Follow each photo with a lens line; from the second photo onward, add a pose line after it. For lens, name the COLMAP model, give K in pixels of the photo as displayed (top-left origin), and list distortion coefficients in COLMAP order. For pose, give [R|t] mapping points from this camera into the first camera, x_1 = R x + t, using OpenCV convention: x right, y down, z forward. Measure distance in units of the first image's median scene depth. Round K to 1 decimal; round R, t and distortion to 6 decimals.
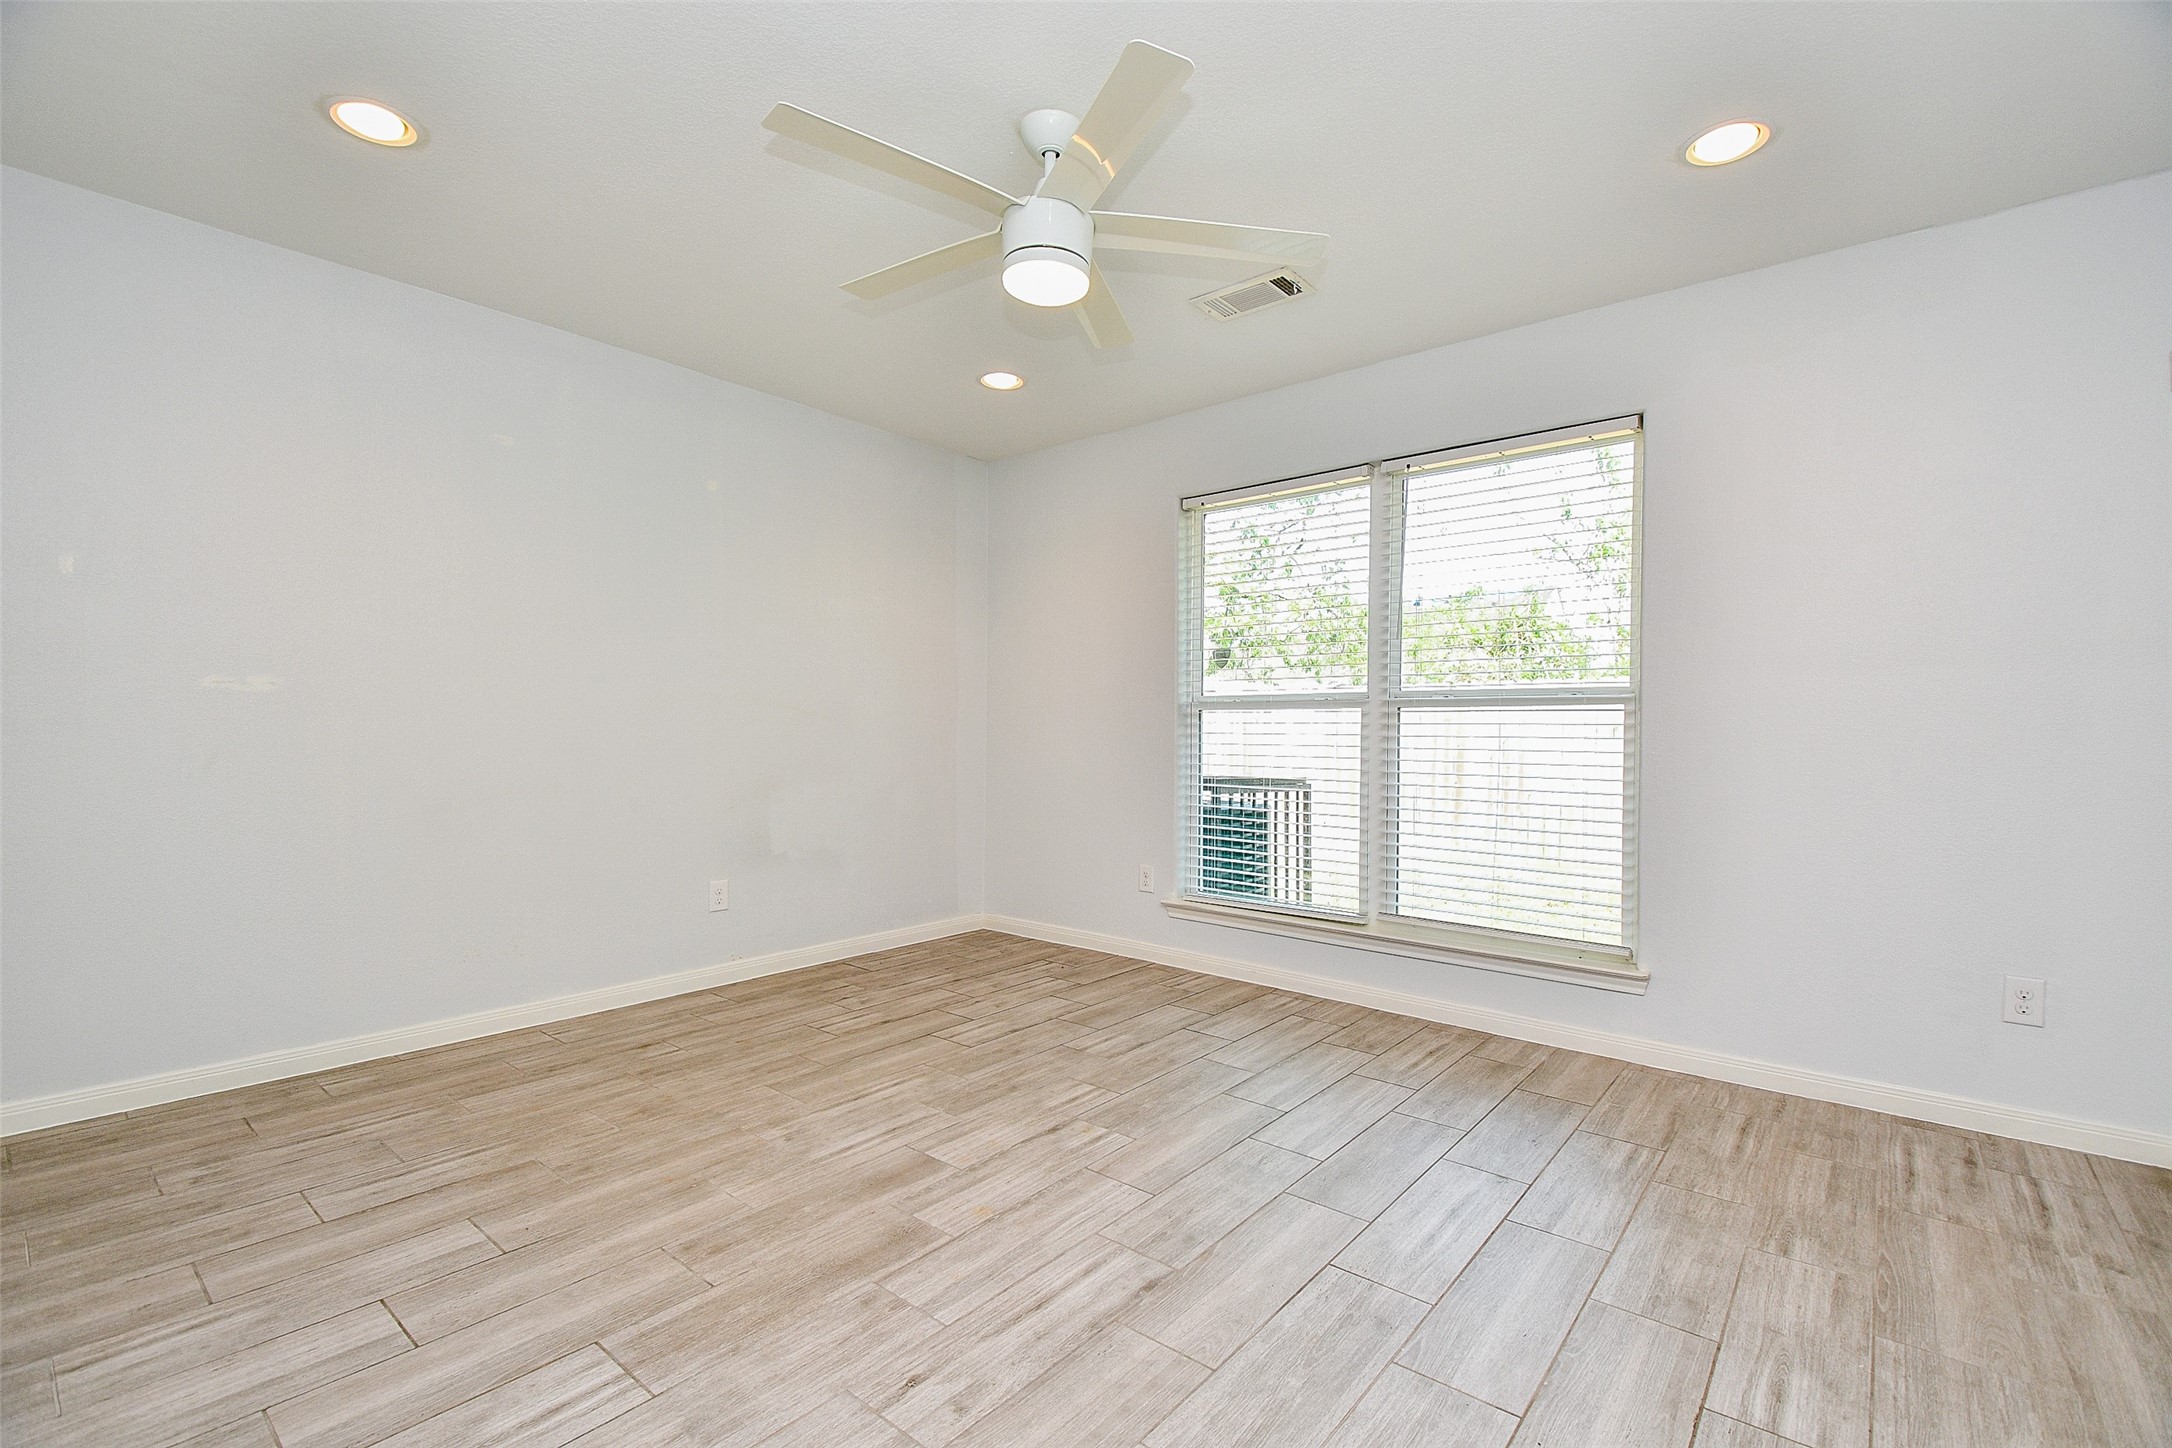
lens RADIAL K [[960.5, 0, 1102.0], [0, 960.5, 723.8], [0, 0, 1]] dist [0.019775, -0.021510]
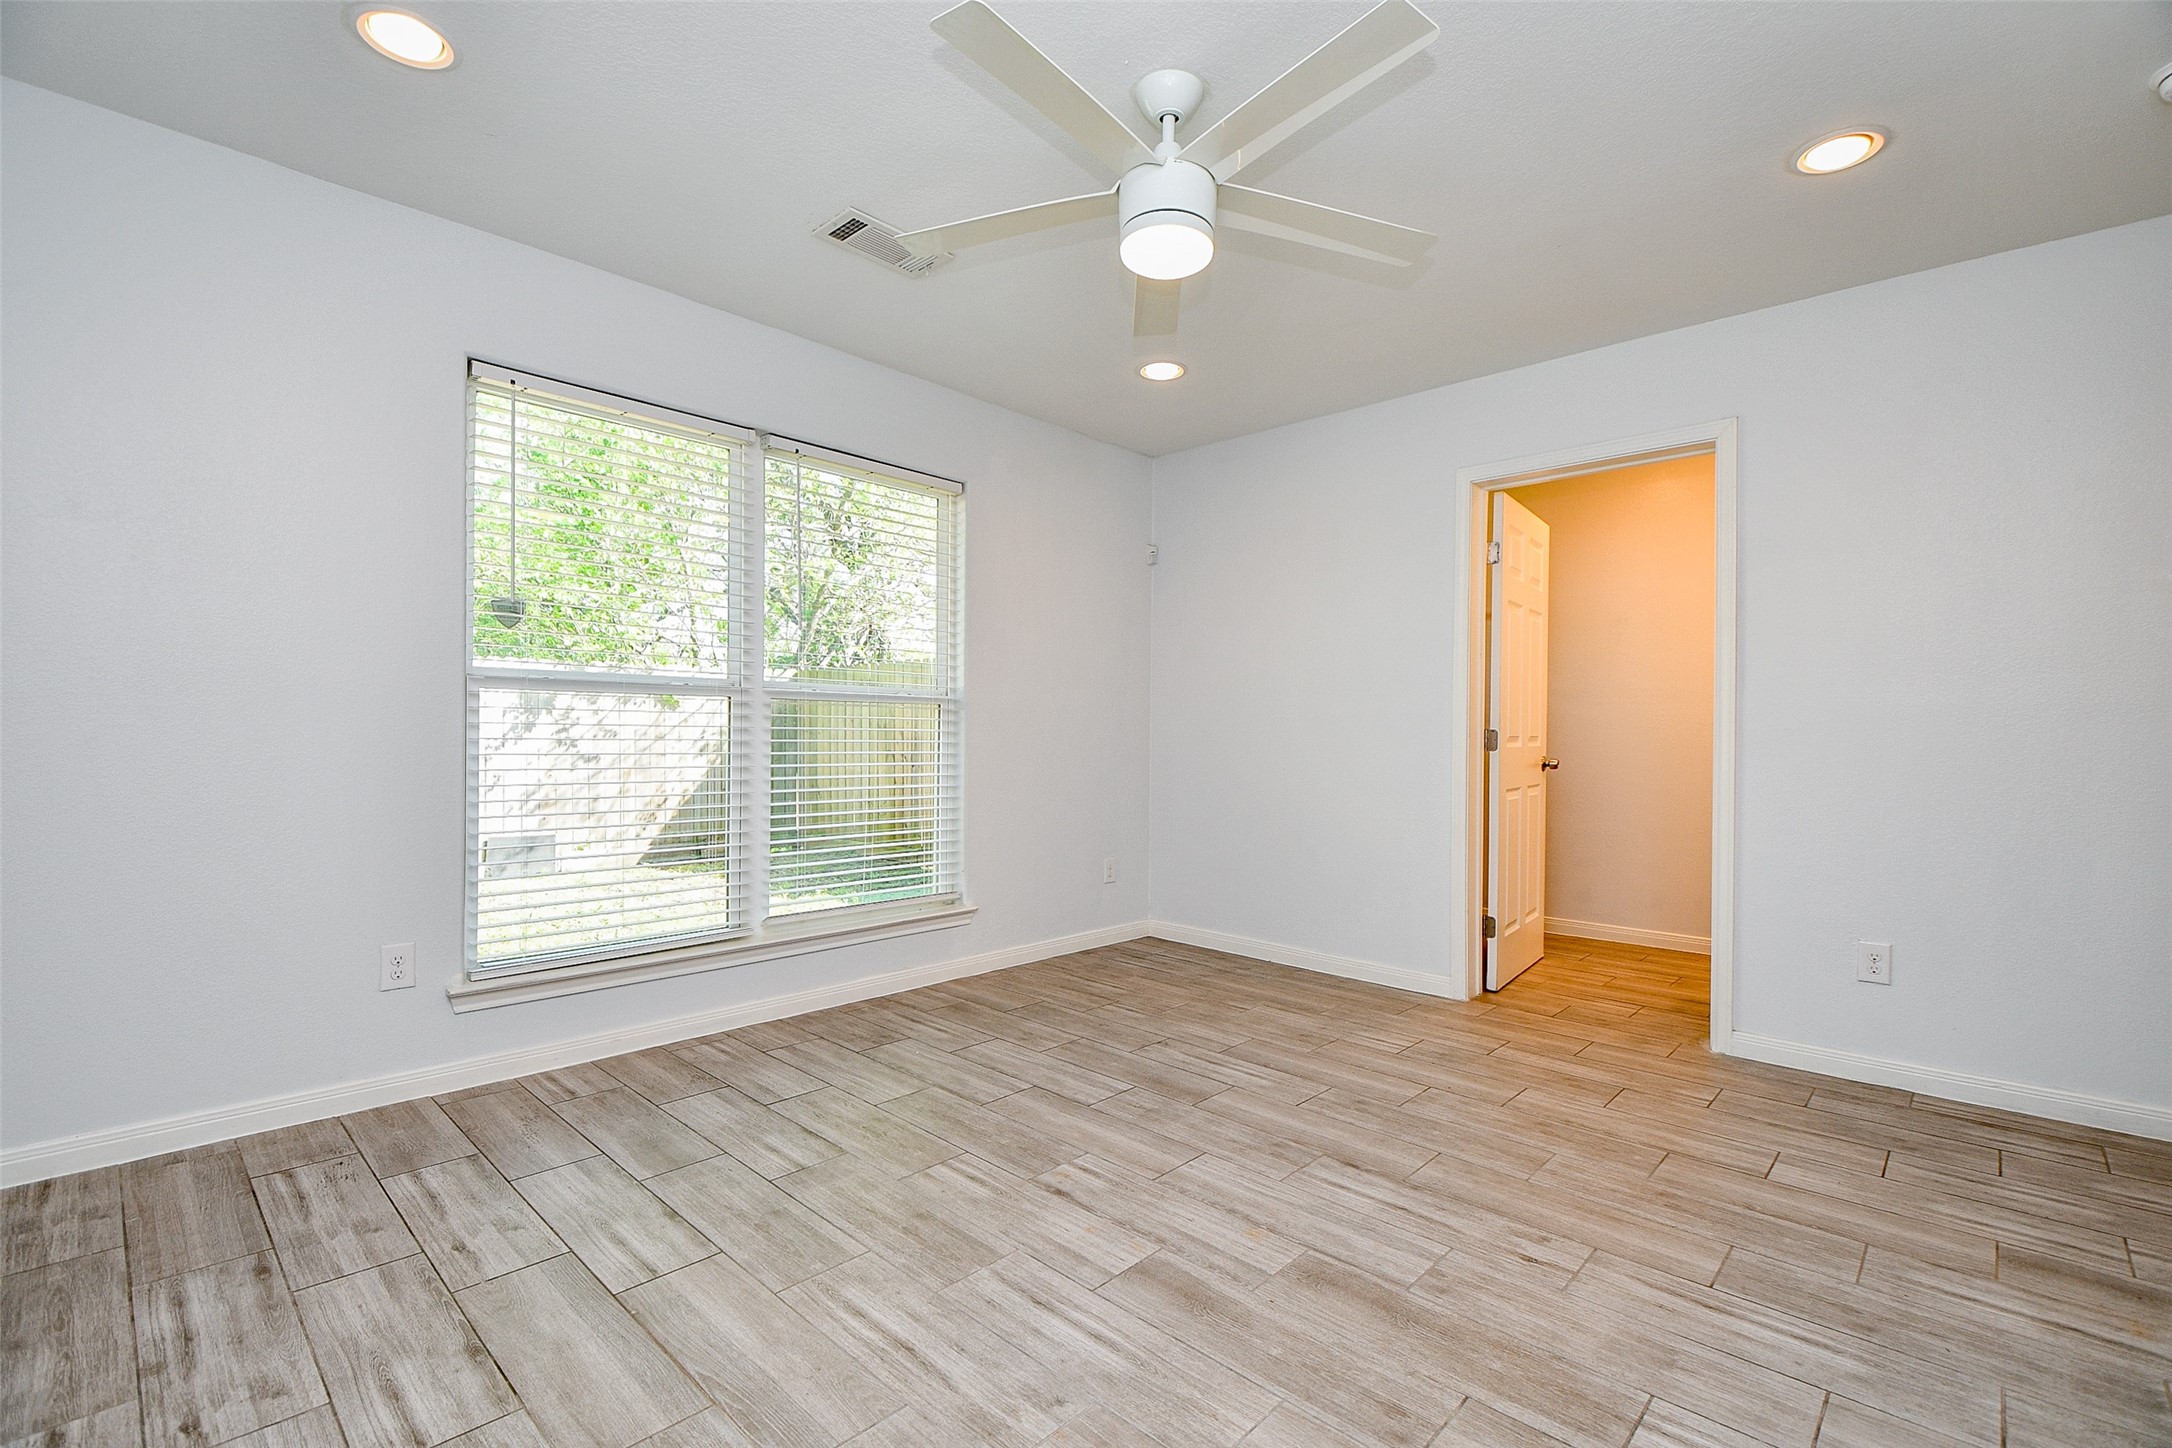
lens RADIAL K [[960.5, 0, 1102.0], [0, 960.5, 723.8], [0, 0, 1]] dist [0.019775, -0.021510]
pose [[0.069154, -0.008225, 0.997572, -0.782753], [-0.018347, 0.999786, 0.009515, -0.006167], [-0.997437, -0.018960, 0.068988, 0.787797]]
